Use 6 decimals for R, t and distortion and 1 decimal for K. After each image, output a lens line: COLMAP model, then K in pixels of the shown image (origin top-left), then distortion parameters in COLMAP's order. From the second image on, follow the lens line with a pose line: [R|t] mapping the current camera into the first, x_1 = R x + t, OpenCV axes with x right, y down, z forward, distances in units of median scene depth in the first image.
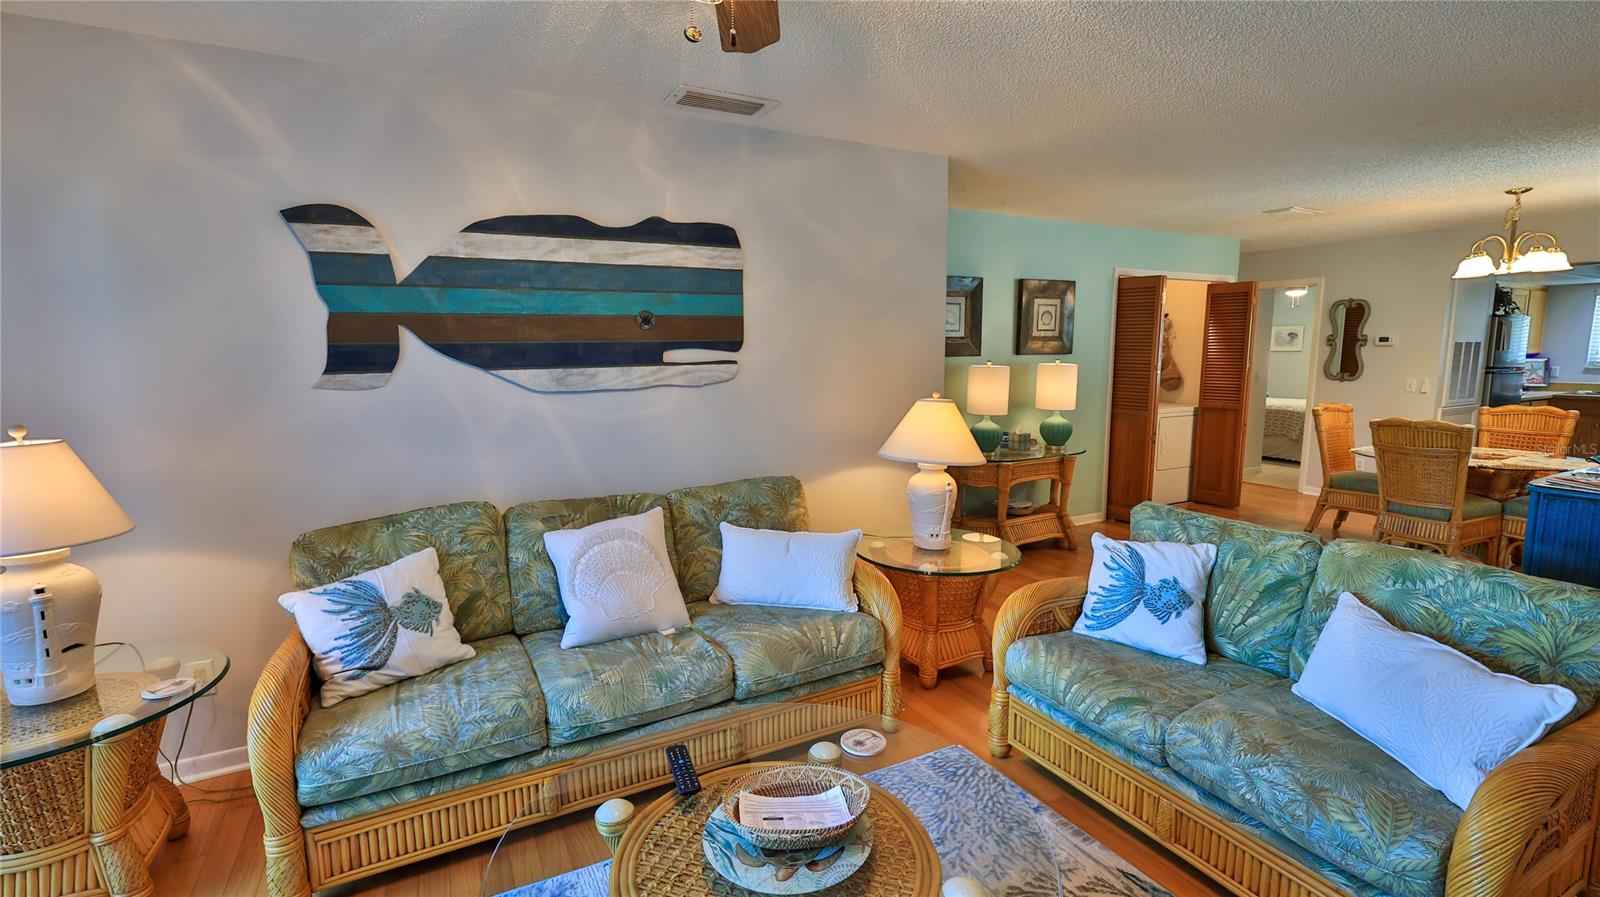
lens RADIAL K [[709.3, 0, 800.0], [0, 709.3, 448.5], [0, 0, 1]] dist [-0.000173, 0.000640]
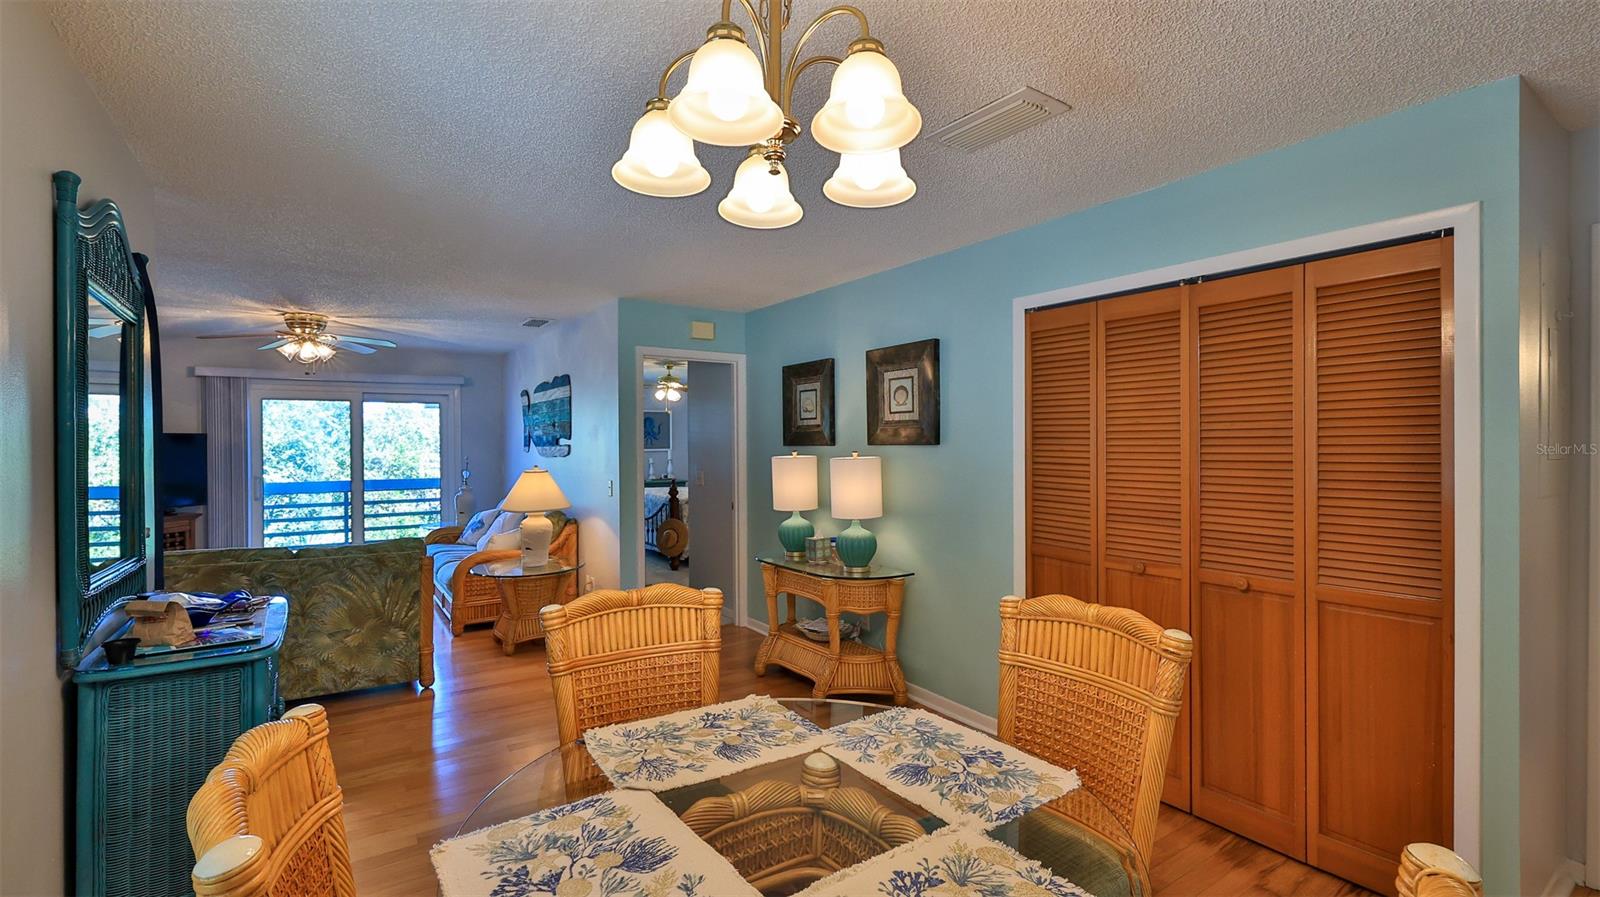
lens RADIAL K [[709.3, 0, 800.0], [0, 709.3, 448.5], [0, 0, 1]] dist [-0.000173, 0.000640]
pose [[0.083501, 0.016503, -0.996371, 1.153061], [-0.136738, 0.990595, 0.004947, -0.128045], [0.987082, 0.135829, 0.084972, 0.904292]]
